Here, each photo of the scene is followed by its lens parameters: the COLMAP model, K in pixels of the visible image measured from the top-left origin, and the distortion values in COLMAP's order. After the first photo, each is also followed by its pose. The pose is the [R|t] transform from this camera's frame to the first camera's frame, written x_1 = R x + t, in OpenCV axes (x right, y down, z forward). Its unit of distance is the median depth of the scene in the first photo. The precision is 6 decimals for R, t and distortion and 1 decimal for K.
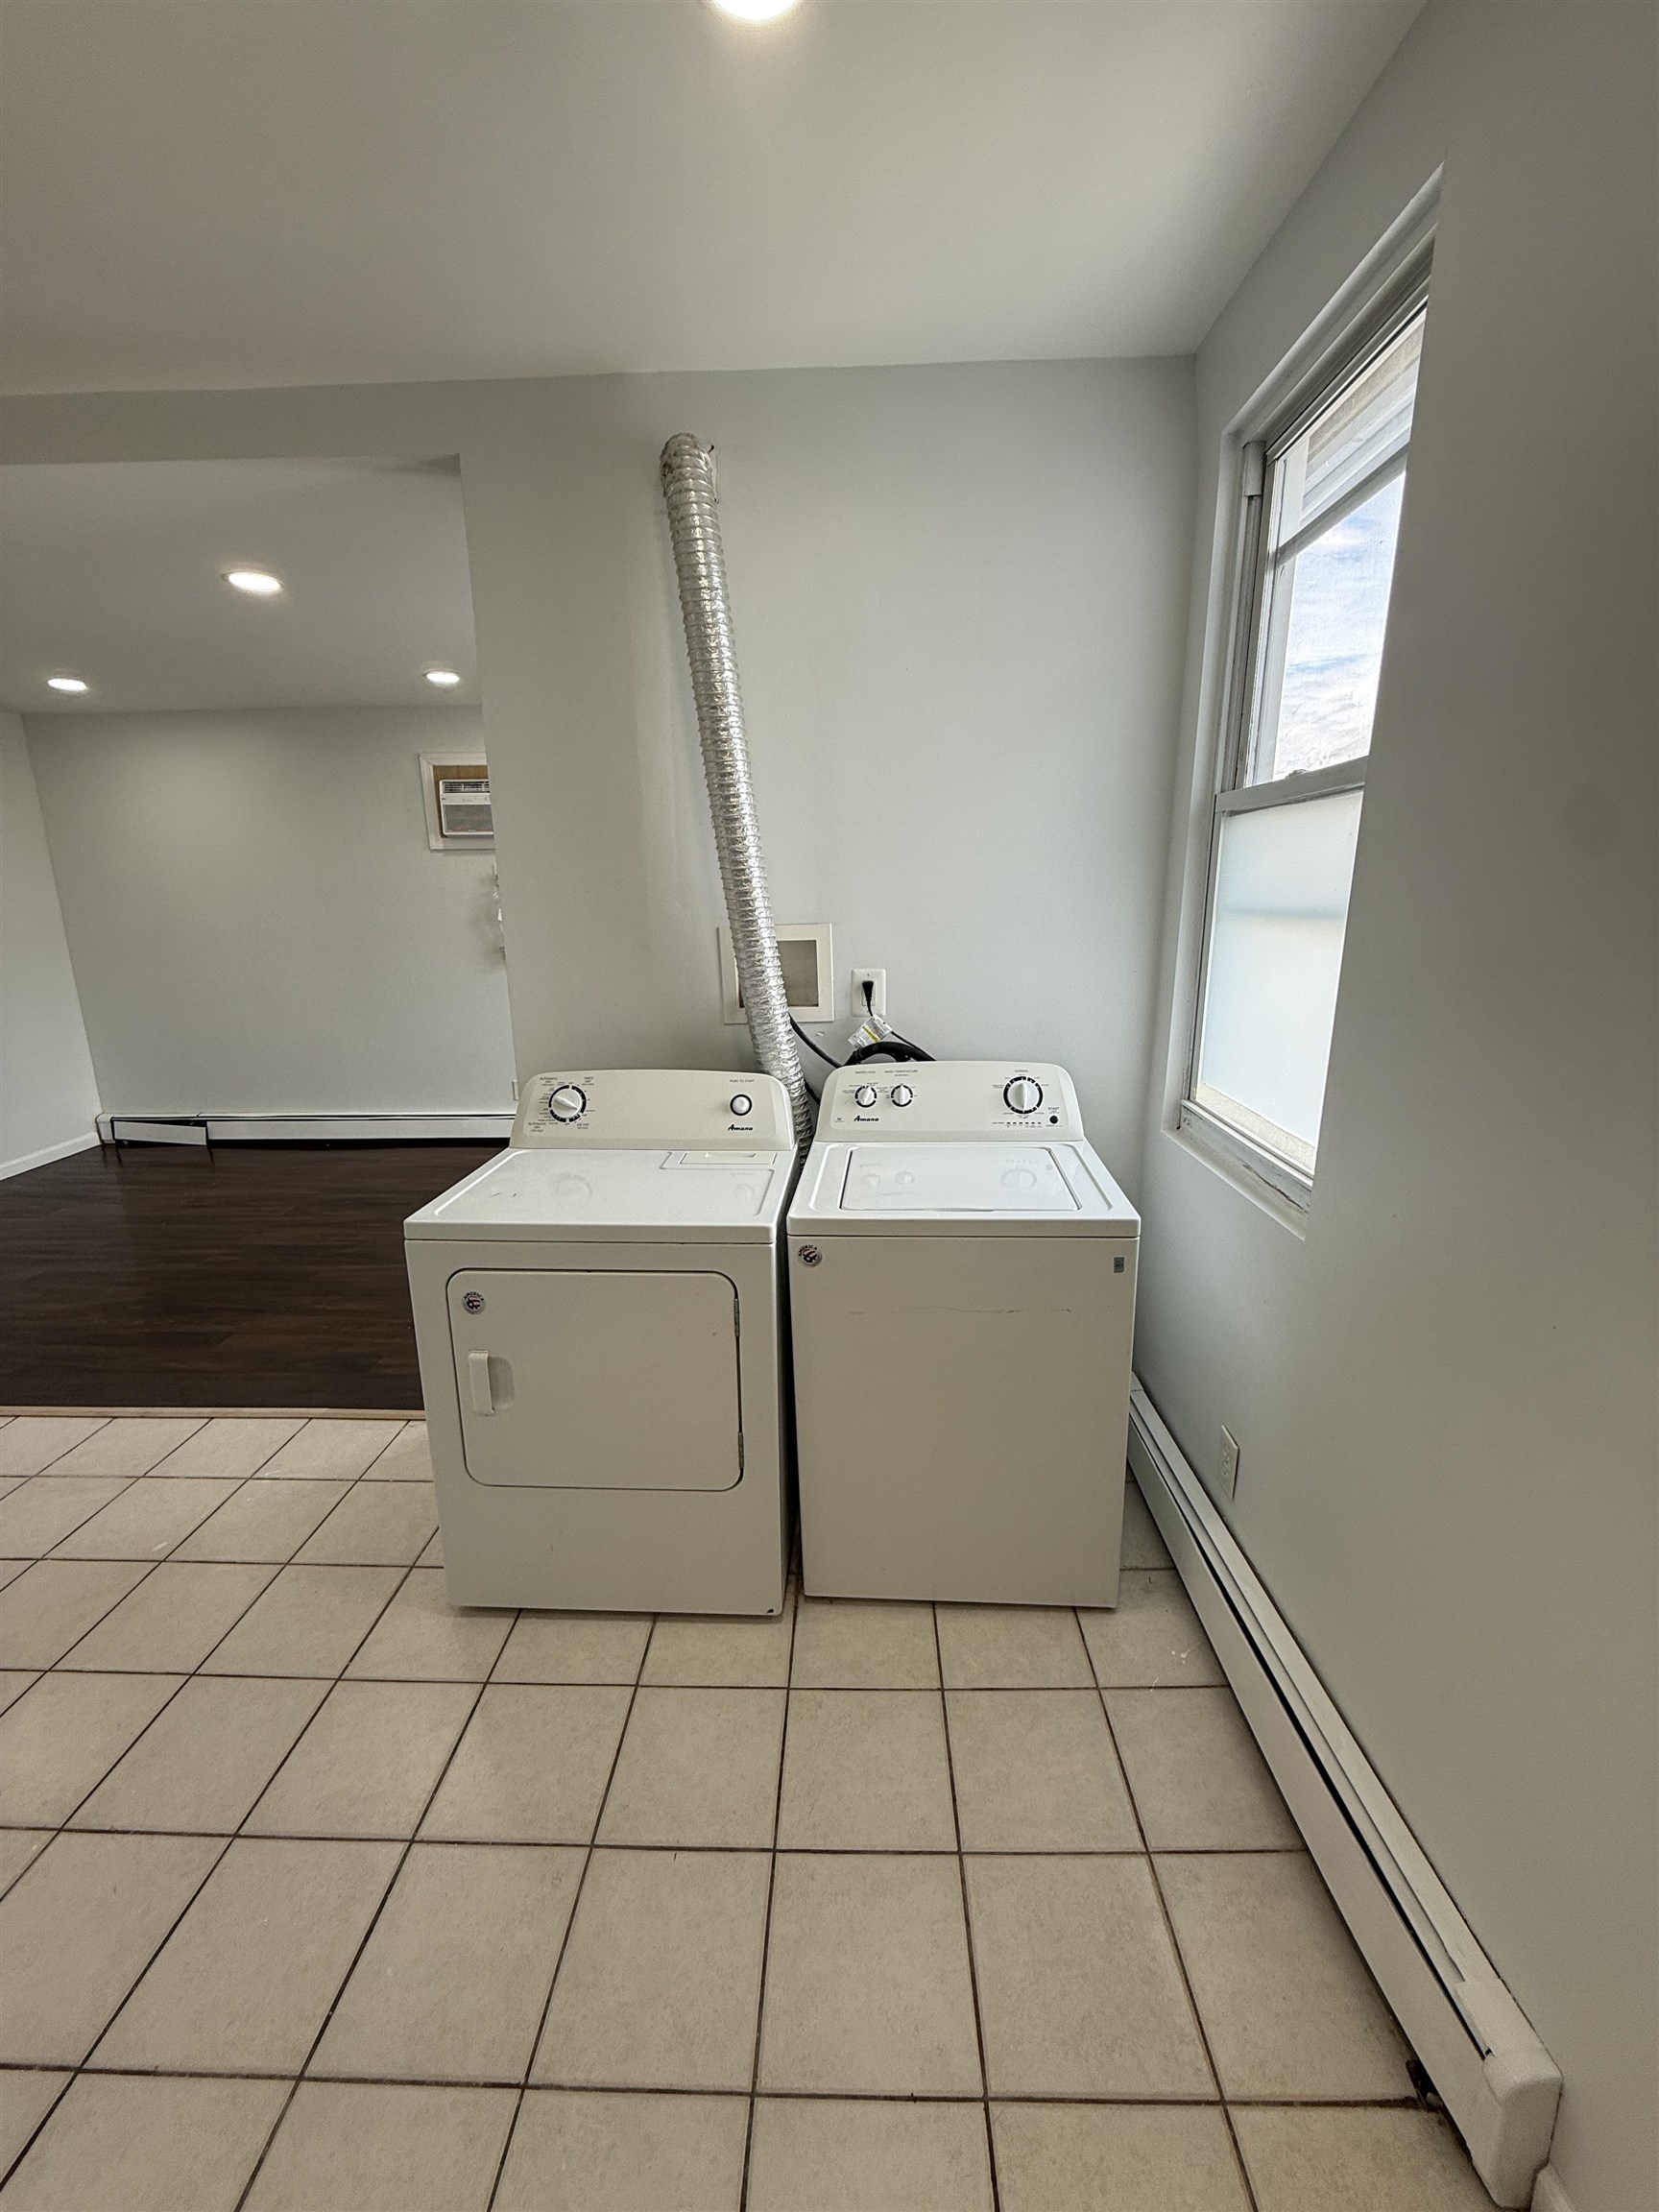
lens RADIAL K [[881.9, 0, 828.3], [0, 881.9, 1105.2], [0, 0, 1]] dist [0.003704, 0.000772]
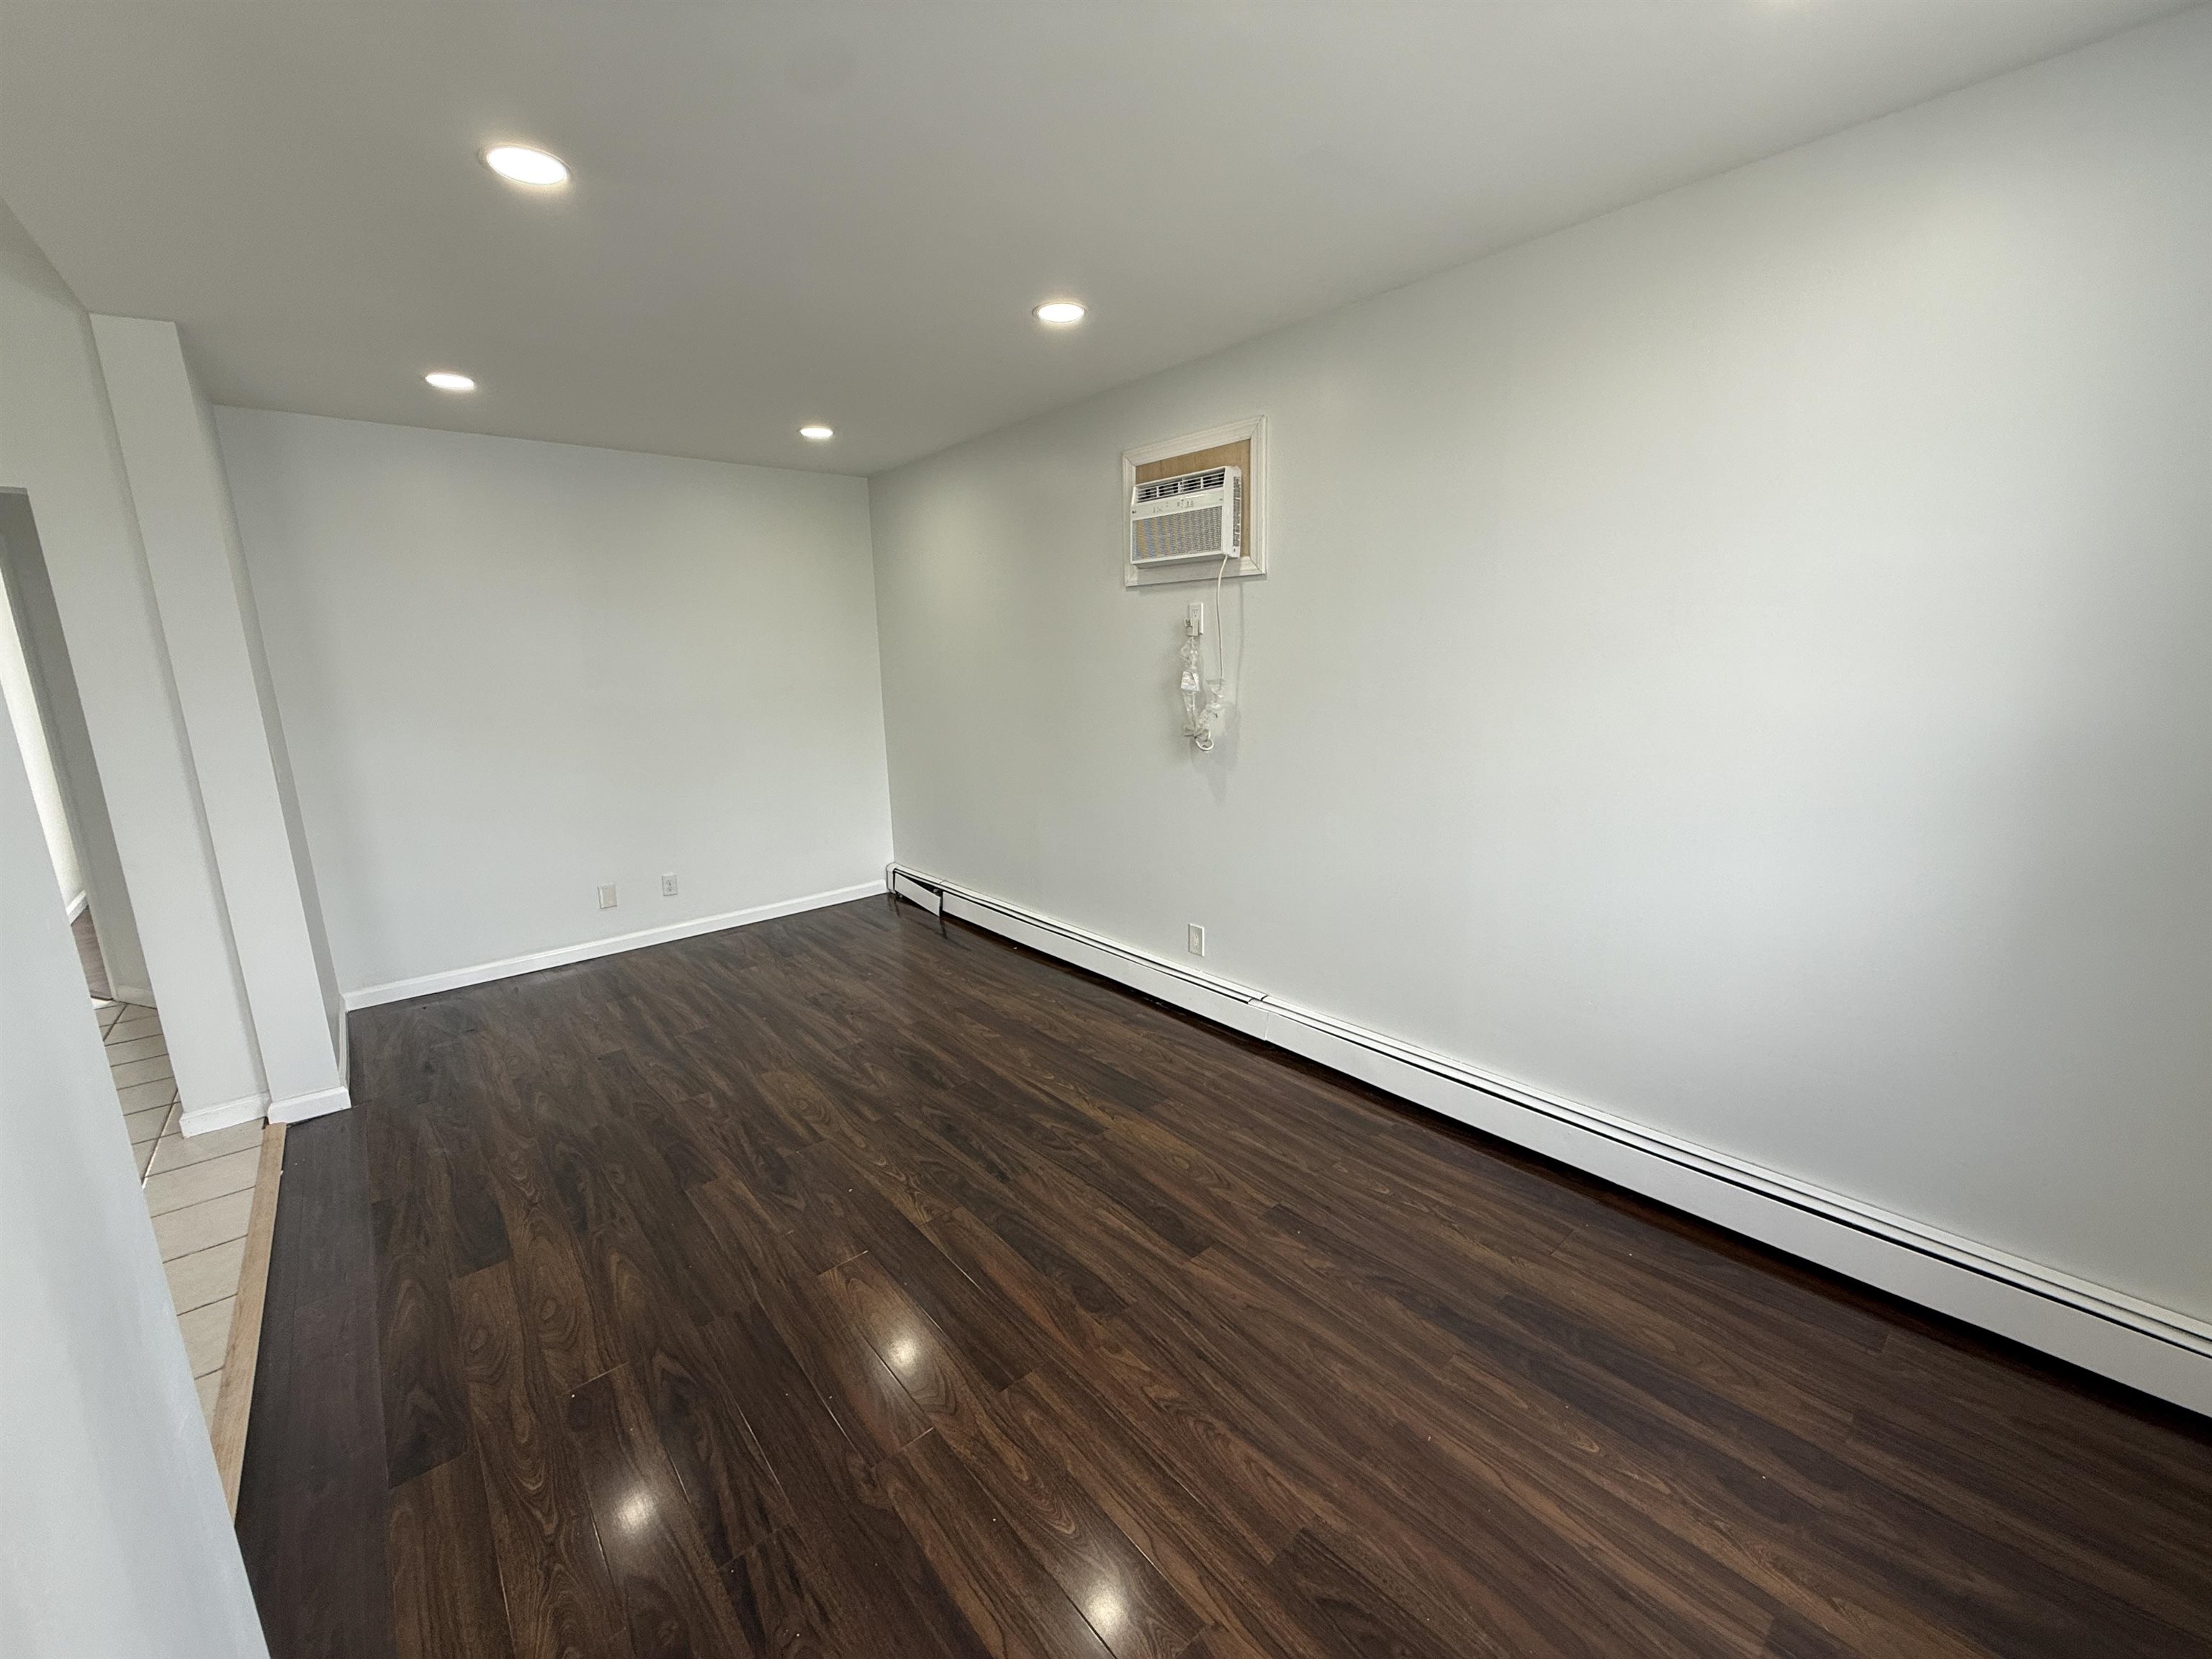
lens RADIAL K [[881.9, 0, 1091.1], [0, 881.9, 828.4], [0, 0, 1]] dist [0.003704, 0.000772]
pose [[0.660993, 0.145978, -0.736057, 0.084202], [-0.160916, 0.985651, 0.050972, -0.132246], [0.732936, 0.084751, 0.674998, 0.528776]]
